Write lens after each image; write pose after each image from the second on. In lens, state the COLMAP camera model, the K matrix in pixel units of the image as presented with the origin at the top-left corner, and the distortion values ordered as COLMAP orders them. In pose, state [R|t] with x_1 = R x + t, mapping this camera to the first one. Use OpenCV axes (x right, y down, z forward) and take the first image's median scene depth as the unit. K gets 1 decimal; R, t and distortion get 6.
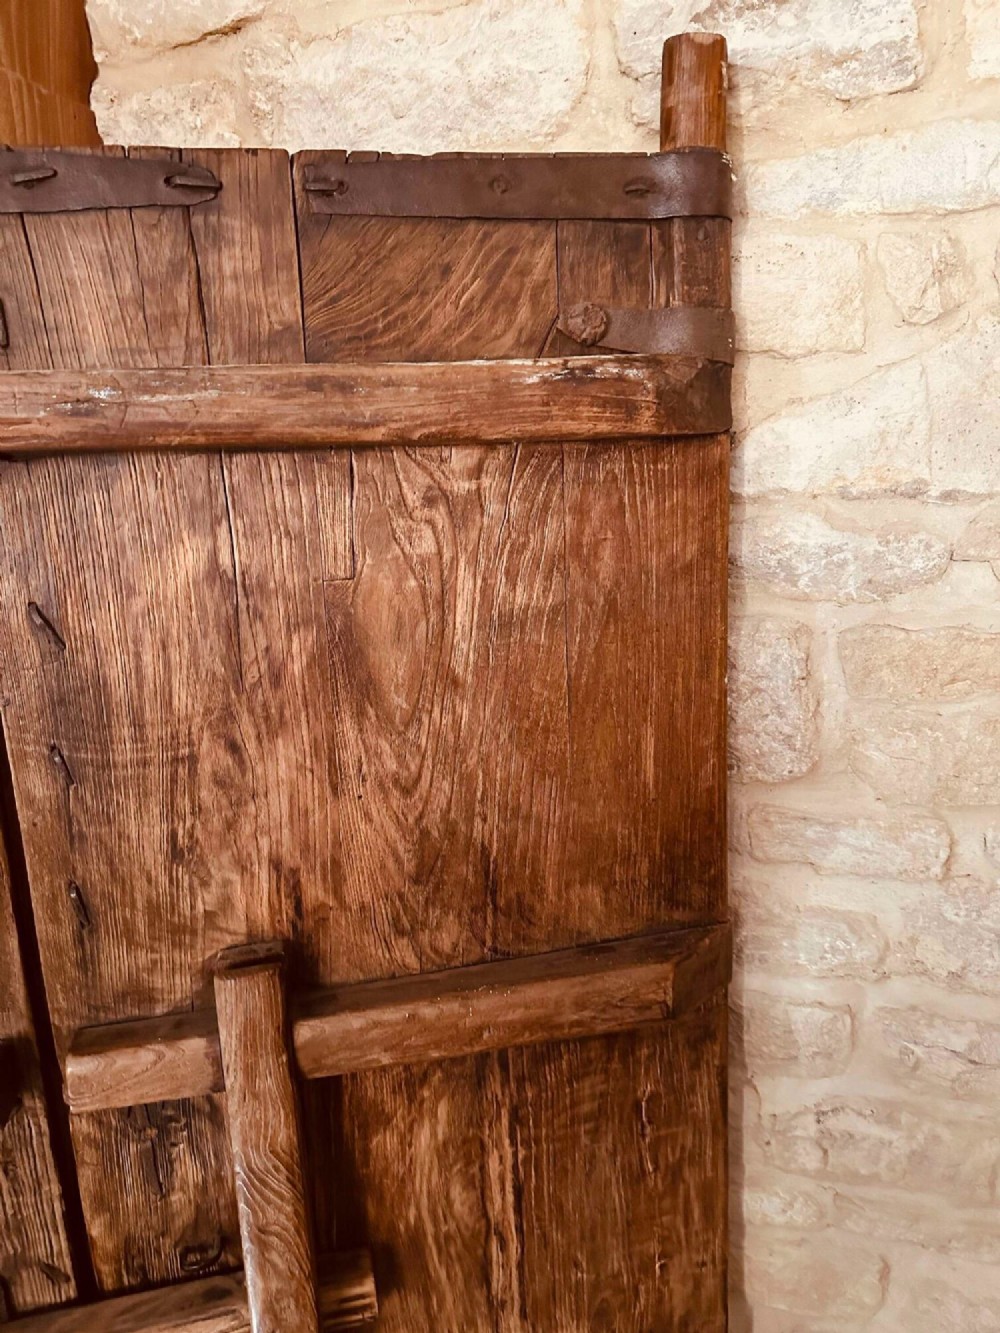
lens RADIAL K [[941.1, 0, 505.2], [0, 941.1, 665.4], [0, 0, 1]] dist [0.003943, -0.012043]
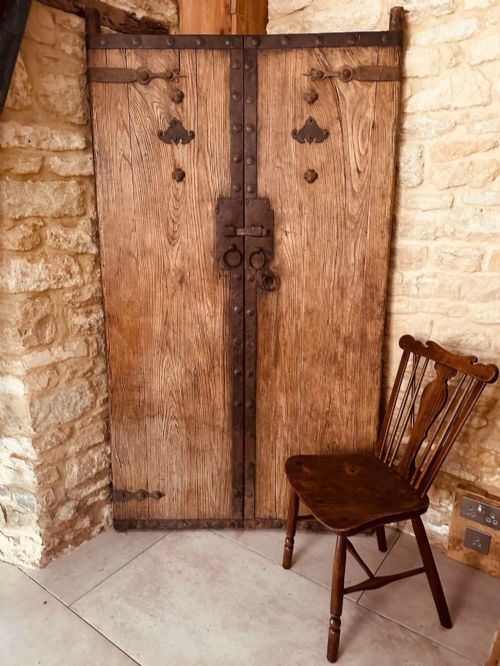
lens RADIAL K [[484.9, 0, 252.8], [0, 484.9, 334.5], [0, 0, 1]] dist [0.018643, -0.031075]
pose [[0.956596, 0.111724, -0.269148, 0.307417], [-0.109883, 0.993702, 0.021948, 0.920540], [0.269905, 0.008579, 0.962849, -1.406192]]
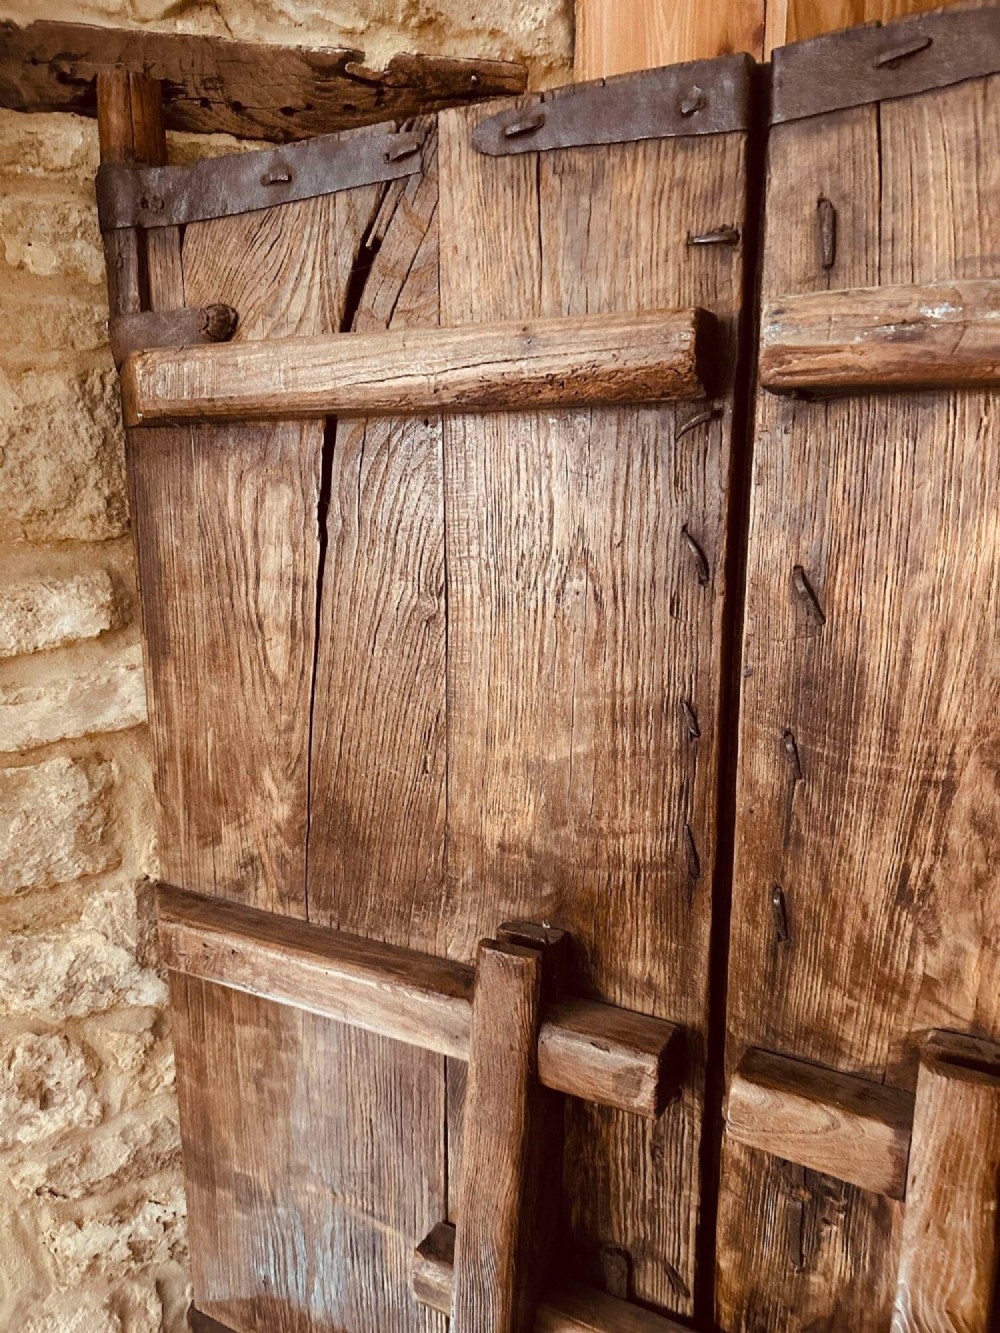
lens RADIAL K [[941.1, 0, 489.6], [0, 941.1, 667.0], [0, 0, 1]] dist [0.003943, -0.012043]
pose [[0.716096, 0.182033, -0.673847, -0.093463], [-0.169417, 0.981855, 0.085198, -0.000014], [0.677129, 0.053151, 0.733942, 0.154474]]
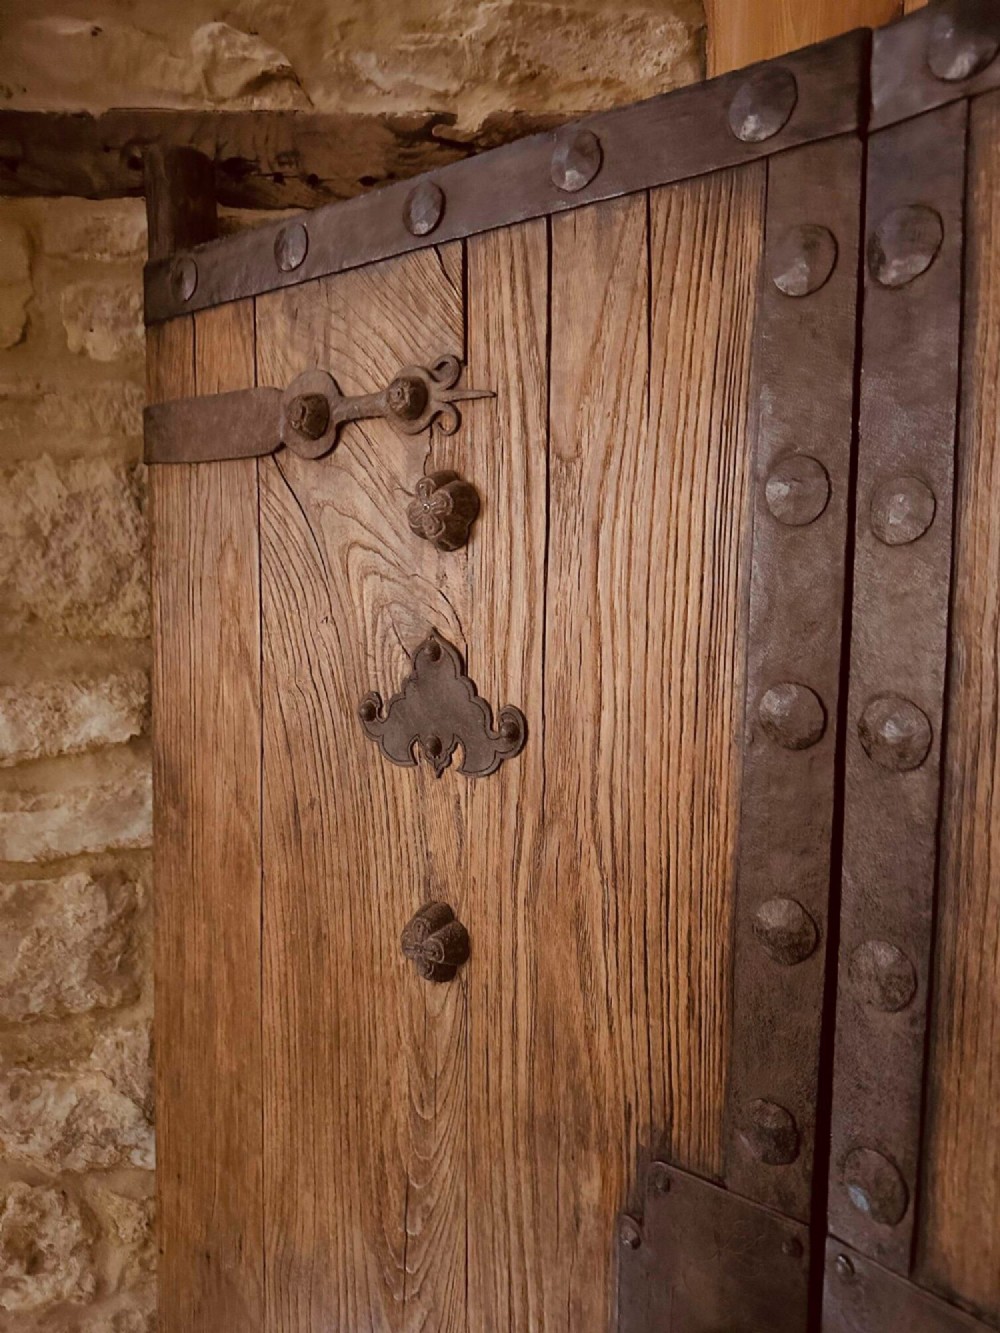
lens RADIAL K [[970.5, 0, 490.7], [0, 970.5, 640.7], [0, 0, 1]] dist [0.018643, -0.031075]
pose [[0.524573, 0.128923, -0.841547, -0.111661], [-0.208593, 0.977803, 0.019771, -0.076005], [0.825416, 0.165170, 0.539822, 0.412381]]
